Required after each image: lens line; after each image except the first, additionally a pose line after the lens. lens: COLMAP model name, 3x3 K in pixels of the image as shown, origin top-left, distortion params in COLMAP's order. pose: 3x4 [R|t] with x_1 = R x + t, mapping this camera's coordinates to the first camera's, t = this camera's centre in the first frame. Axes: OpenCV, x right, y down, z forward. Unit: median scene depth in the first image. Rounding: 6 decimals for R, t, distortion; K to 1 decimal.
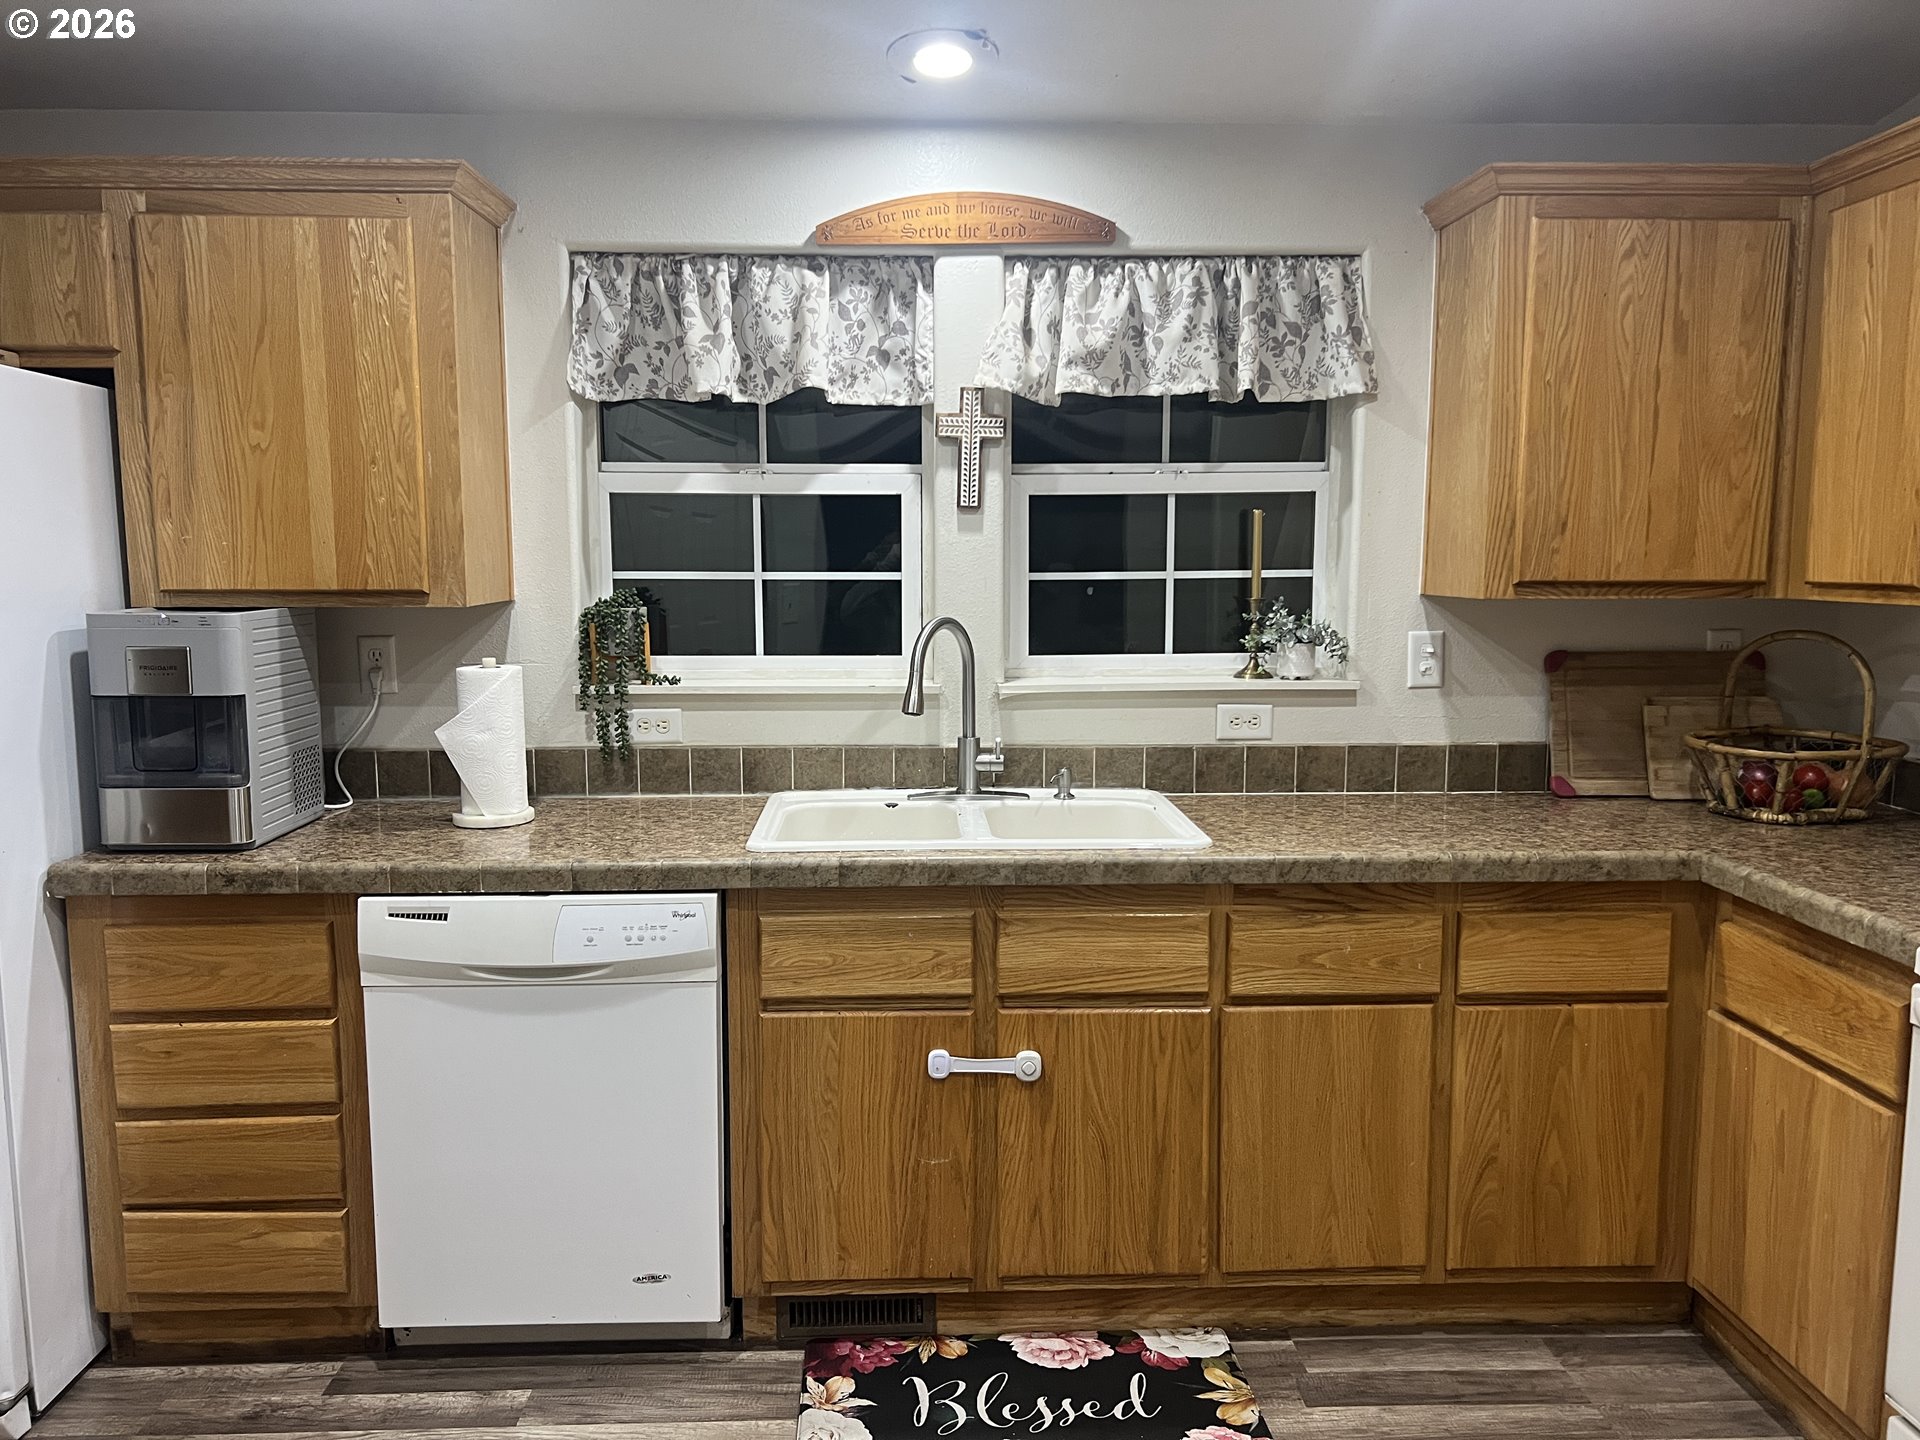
lens RADIAL K [[1429.9, 0, 963.0], [0, 1429.9, 723.0], [0, 0, 1]] dist [0.052154, -0.055522]
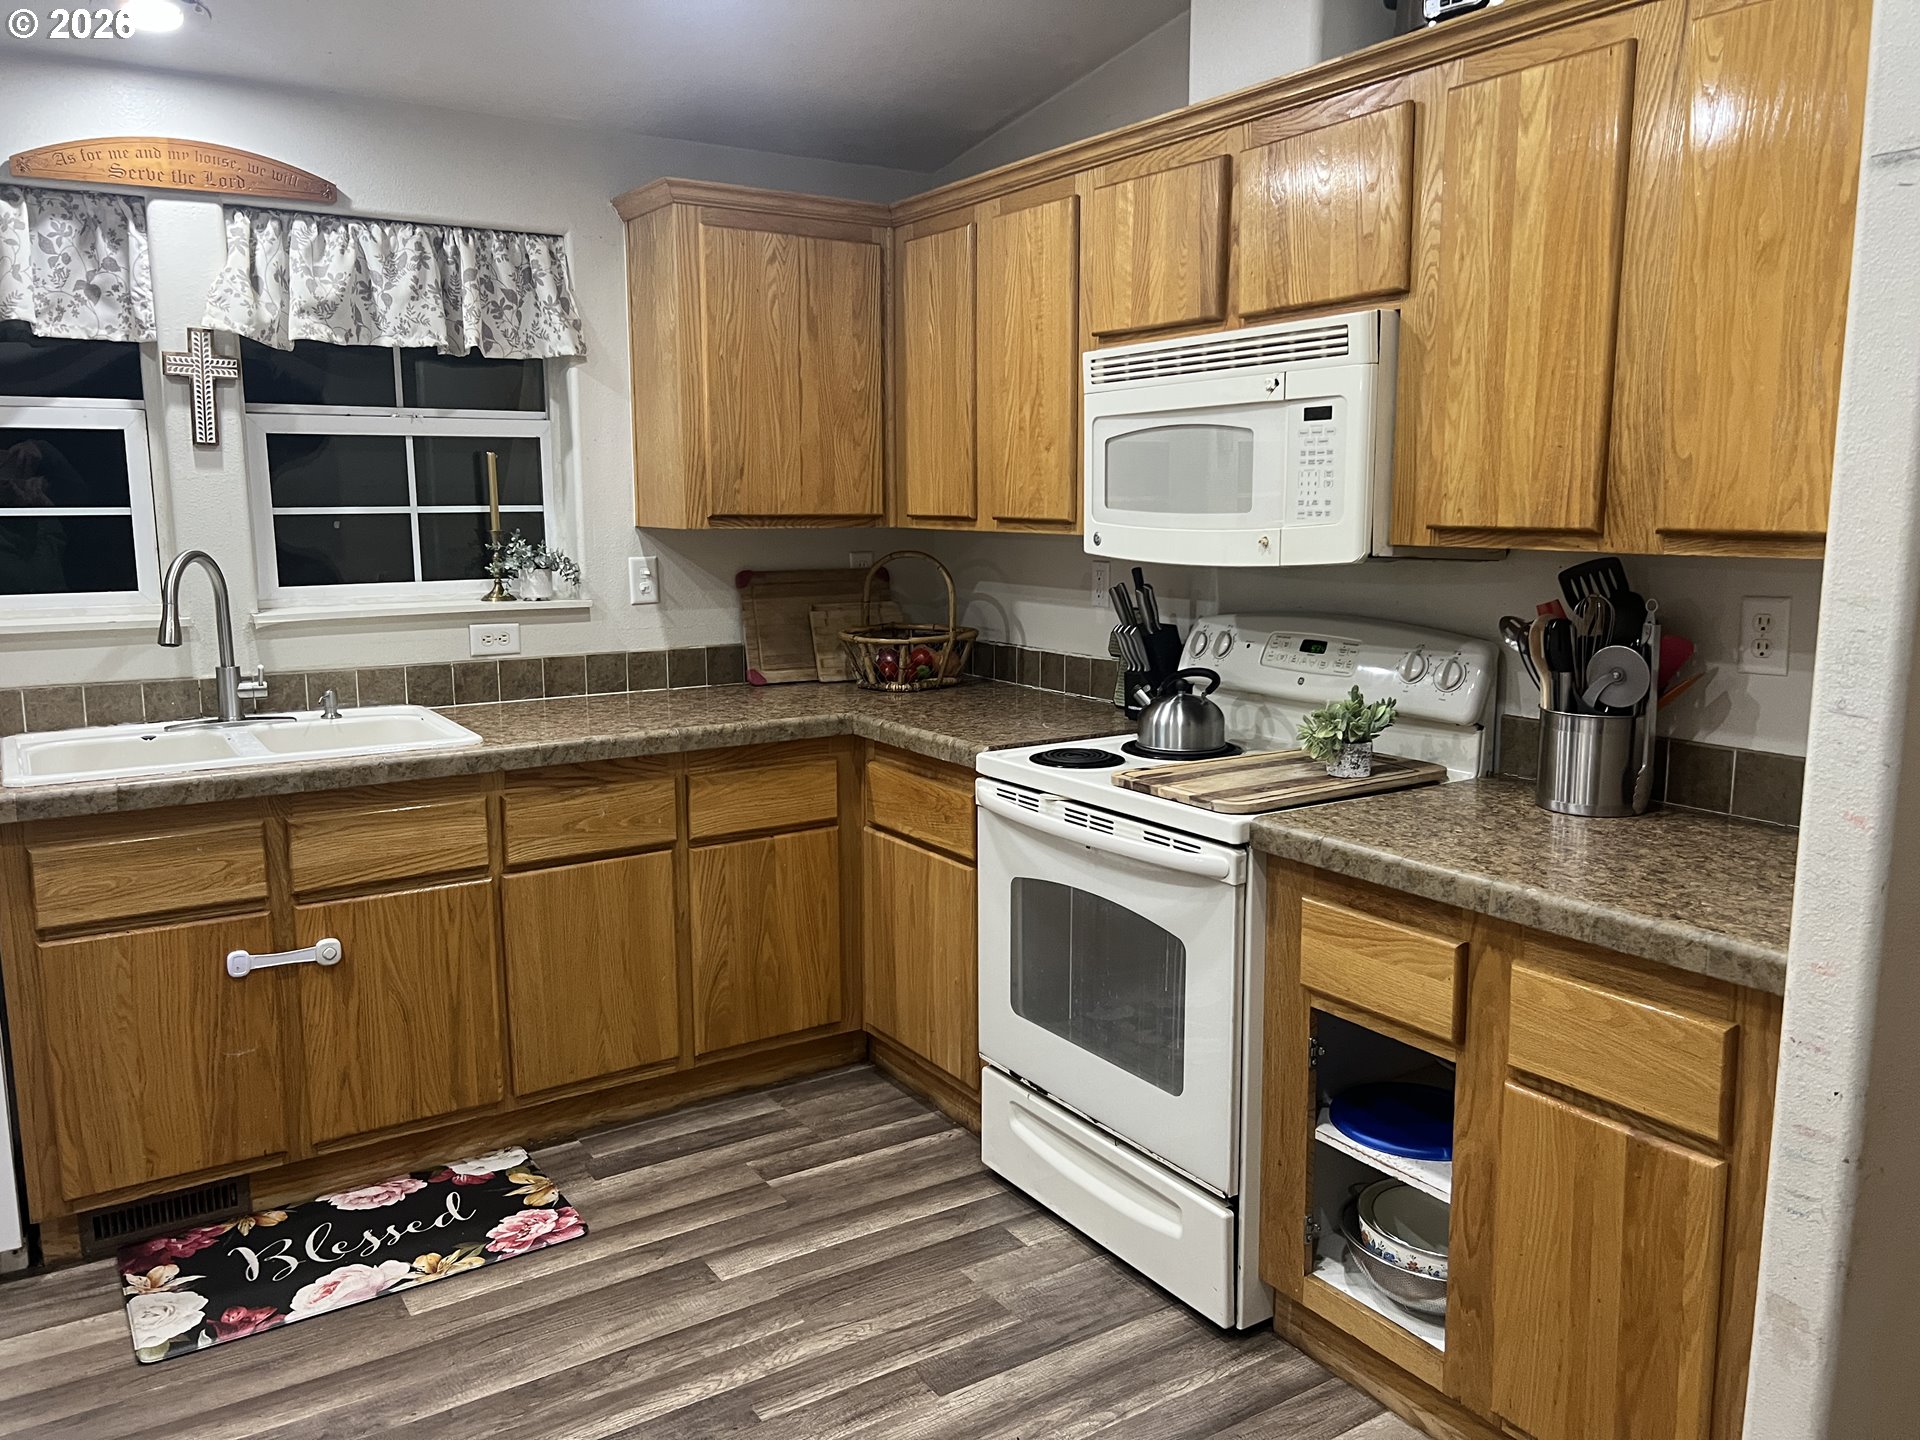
lens RADIAL K [[1429.9, 0, 963.0], [0, 1429.9, 723.0], [0, 0, 1]] dist [0.052154, -0.055522]
pose [[0.856206, -0.082154, 0.510061, -0.084962], [0.060221, 0.996416, 0.059400, 0.022914], [-0.513113, -0.020142, 0.858085, -0.203930]]
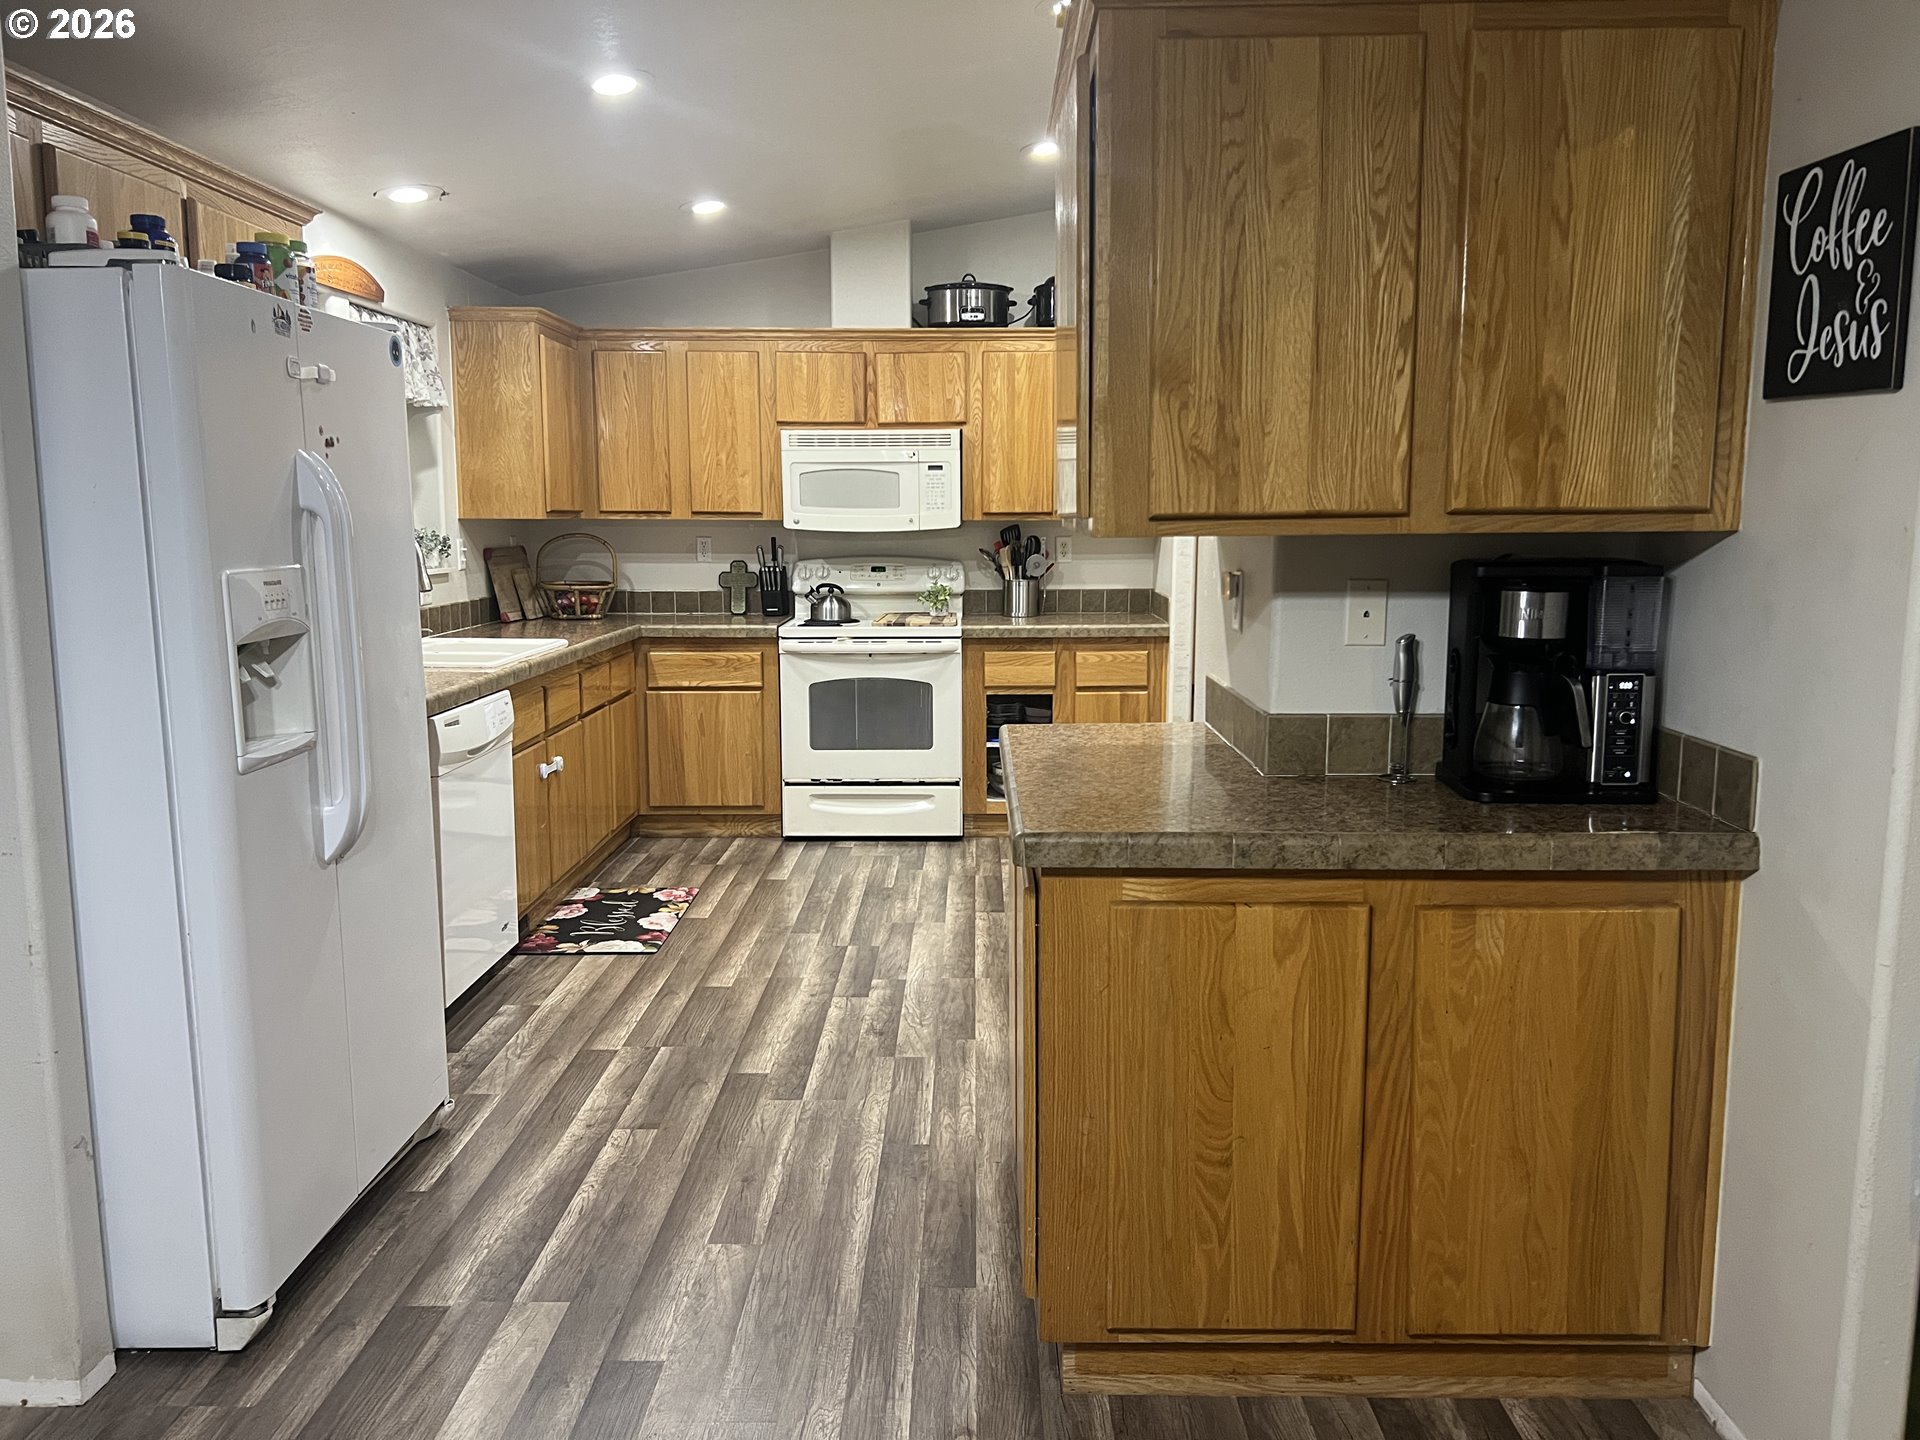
lens RADIAL K [[1429.9, 0, 963.0], [0, 1429.9, 723.0], [0, 0, 1]] dist [0.052154, -0.055522]
pose [[0.045861, -0.144650, 0.988420, -1.709135], [0.113442, 0.983814, 0.138712, -0.017055], [-0.992486, 0.105767, 0.061528, 0.326631]]
